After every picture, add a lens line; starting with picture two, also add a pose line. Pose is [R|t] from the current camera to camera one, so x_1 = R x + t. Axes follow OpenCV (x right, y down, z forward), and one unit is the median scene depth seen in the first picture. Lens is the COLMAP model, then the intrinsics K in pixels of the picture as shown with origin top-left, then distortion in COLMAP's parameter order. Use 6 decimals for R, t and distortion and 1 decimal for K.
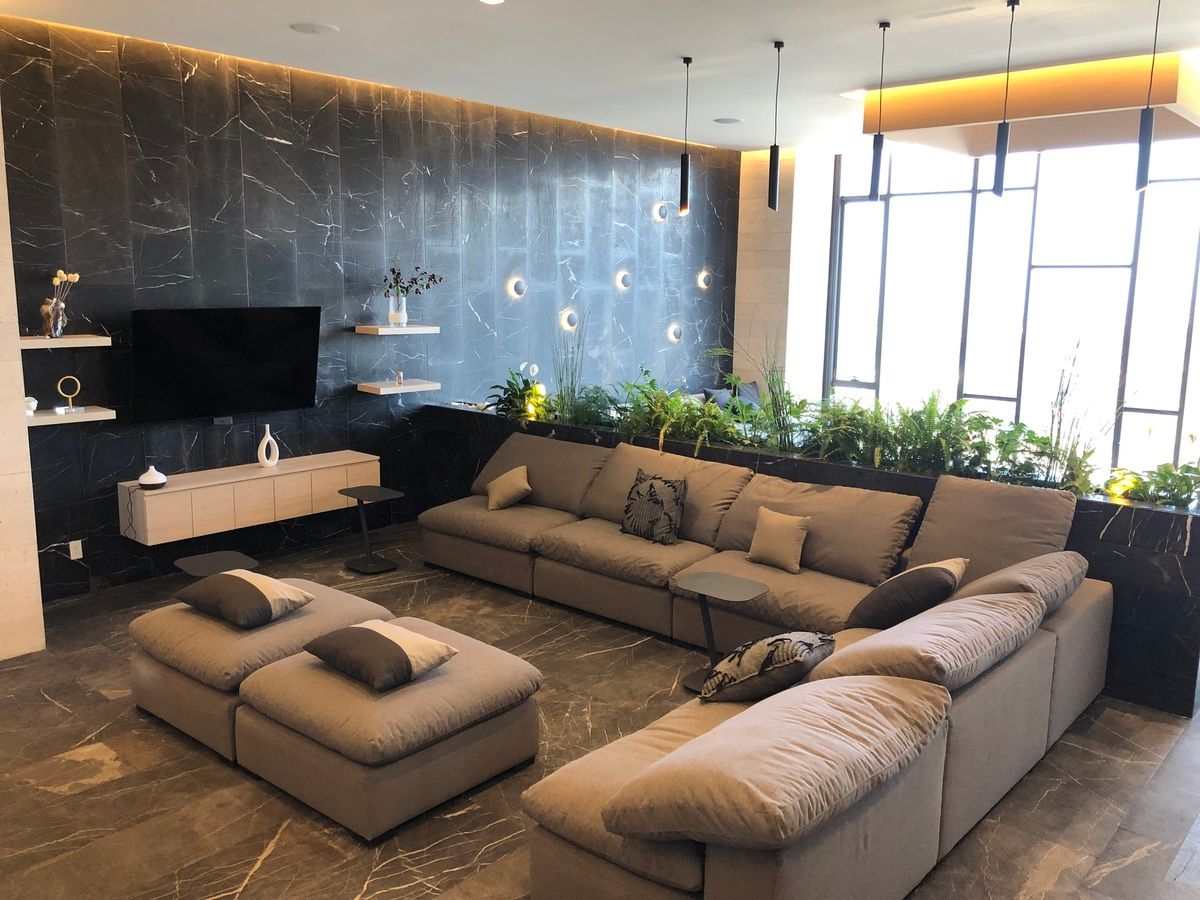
lens RADIAL K [[982.0, 0, 600.0], [0, 982.0, 450.0], [0, 0, 1]] dist [0.080855, -0.118160]
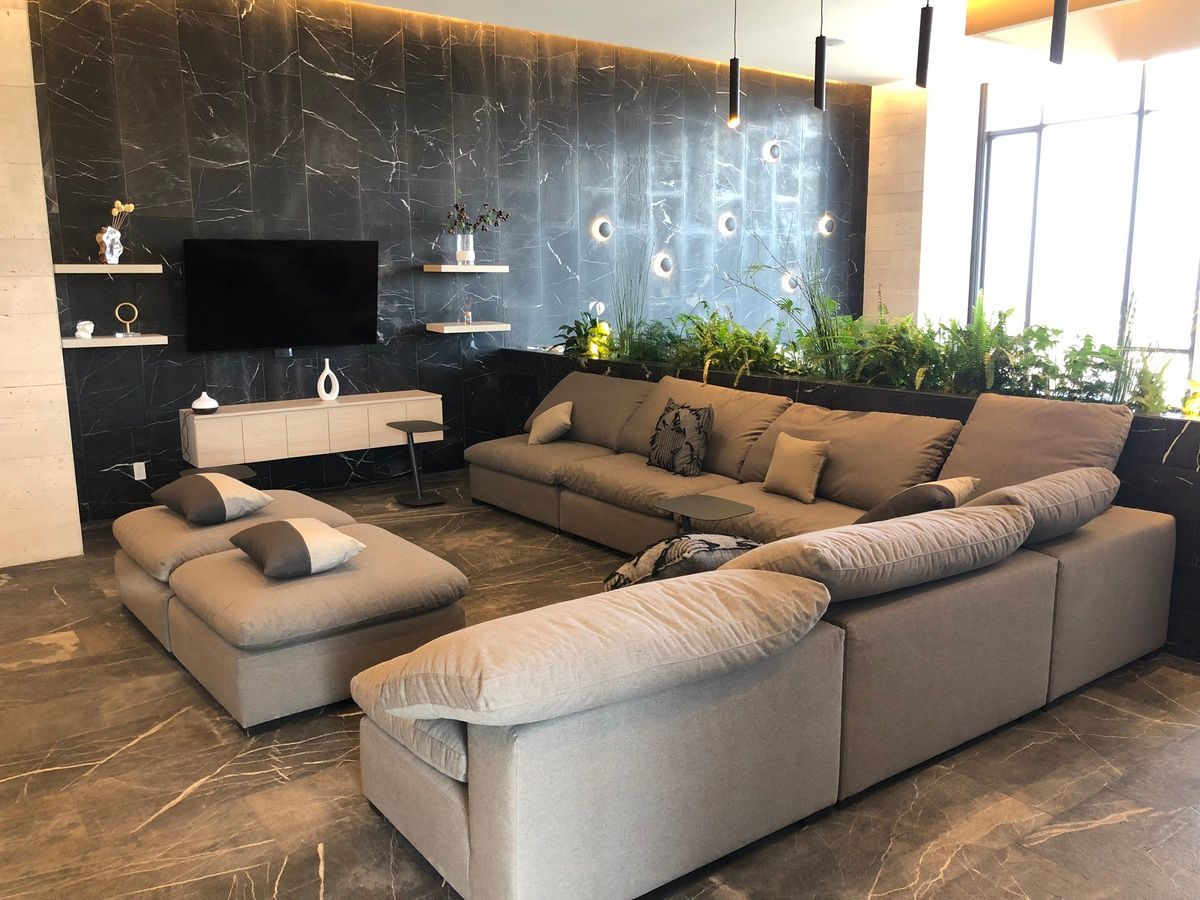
lens RADIAL K [[982.0, 0, 600.0], [0, 982.0, 450.0], [0, 0, 1]] dist [0.080855, -0.118160]
pose [[0.978579, 0.017854, -0.205098, 0.165976], [-0.016218, 0.999822, 0.009652, 0.060333], [0.205234, -0.006119, 0.978694, 0.071594]]
